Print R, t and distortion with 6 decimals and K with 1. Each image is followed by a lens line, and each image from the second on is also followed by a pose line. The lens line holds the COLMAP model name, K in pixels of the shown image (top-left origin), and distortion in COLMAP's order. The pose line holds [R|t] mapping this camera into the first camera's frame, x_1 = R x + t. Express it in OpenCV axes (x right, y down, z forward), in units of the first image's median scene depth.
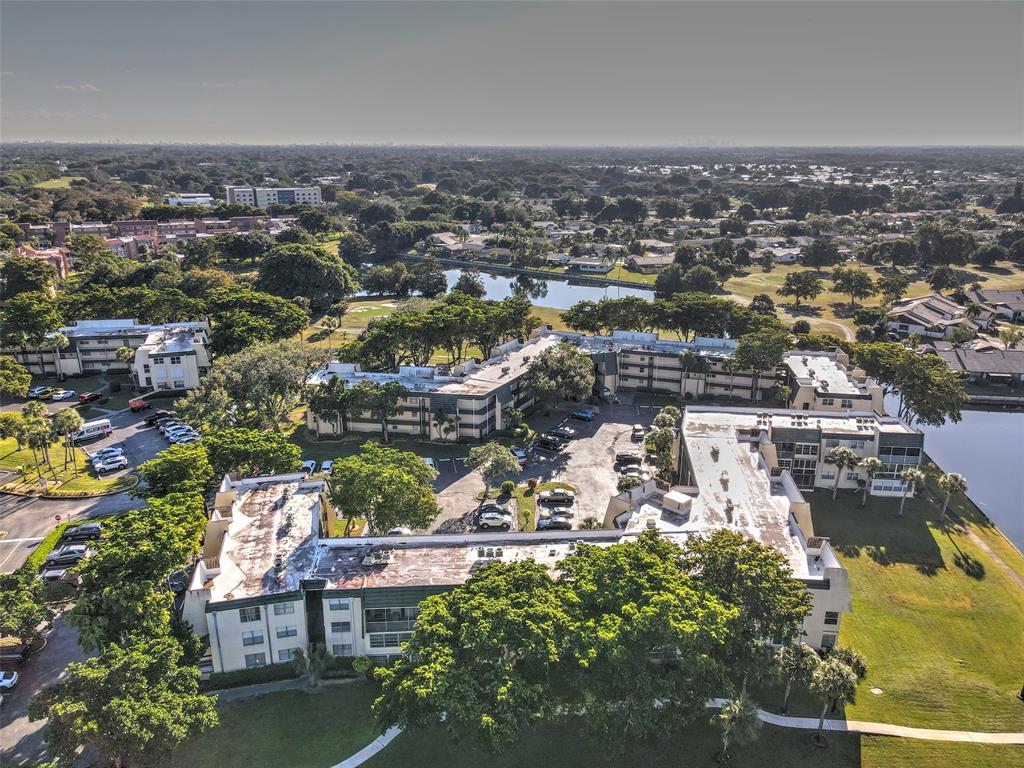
lens RADIAL K [[752.0, 0, 513.1], [0, 752.0, 383.6], [0, 0, 1]] dist [0.013441, 0.015685]
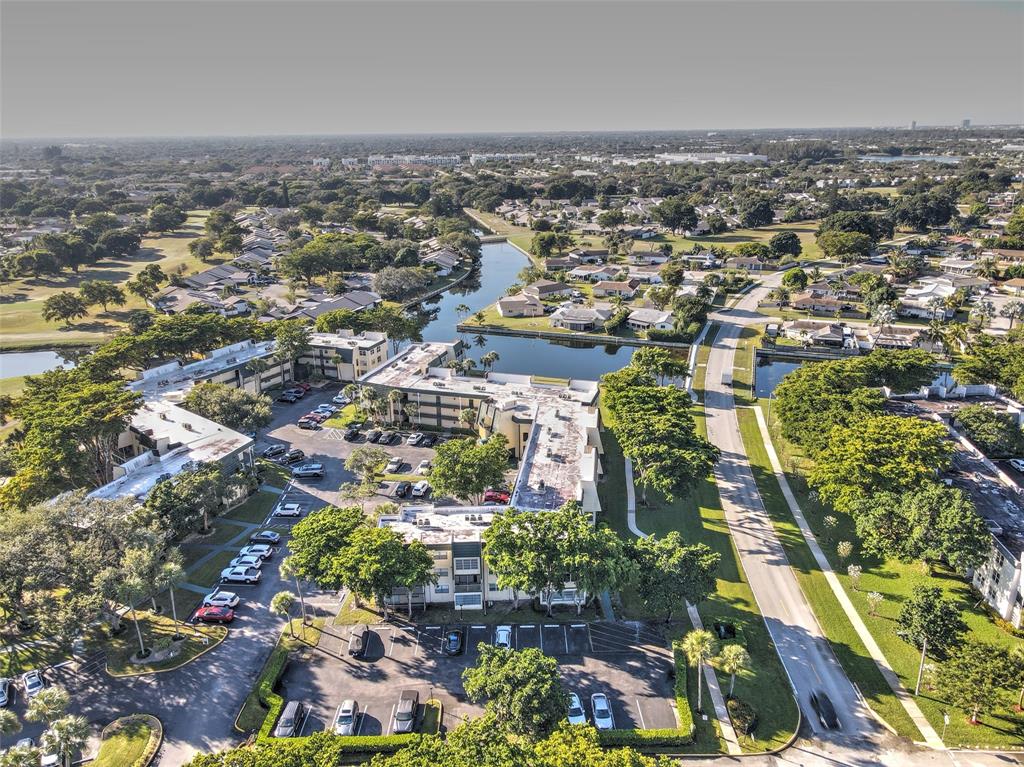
lens RADIAL K [[752.0, 0, 512.8], [0, 752.0, 383.8], [0, 0, 1]] dist [0.013441, 0.015685]
pose [[0.198727, -0.323308, 0.925191, -0.483001], [0.311733, 0.915845, 0.253083, -0.109843], [-0.929156, 0.238118, 0.282789, 0.194549]]
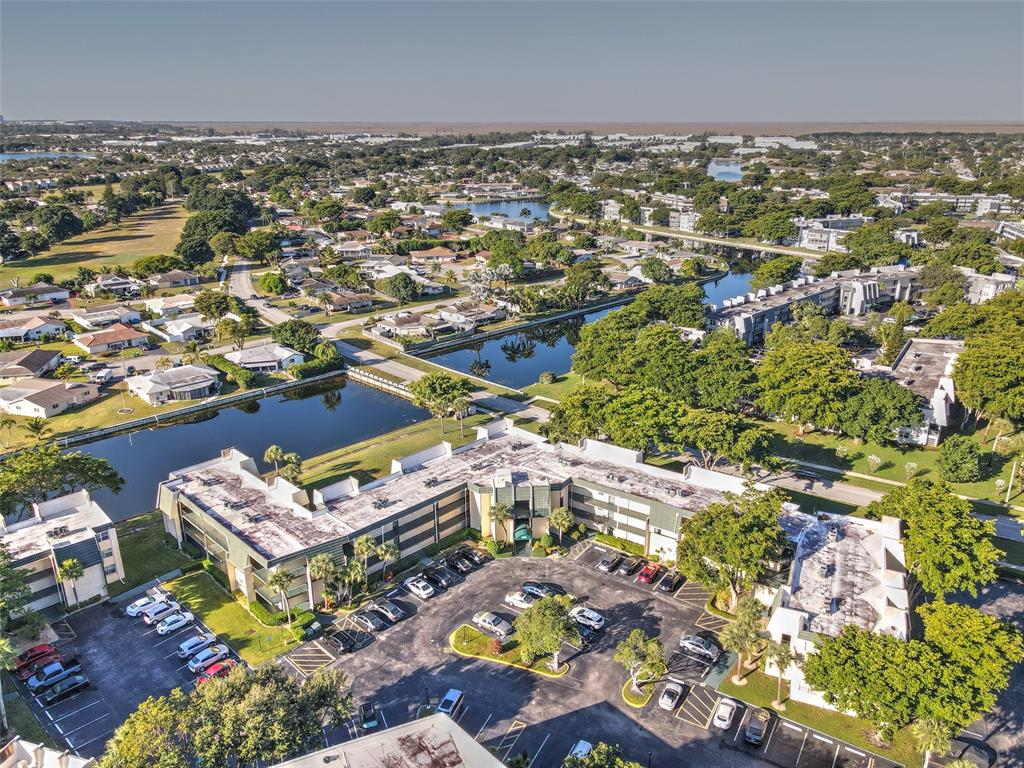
lens RADIAL K [[752.0, 0, 514.5], [0, 752.0, 384.3], [0, 0, 1]] dist [0.013441, 0.015685]
pose [[-0.788006, -0.211311, 0.578269, -0.186025], [0.184155, 0.815353, 0.548895, -0.247980], [-0.587481, 0.539024, -0.603589, 0.626888]]
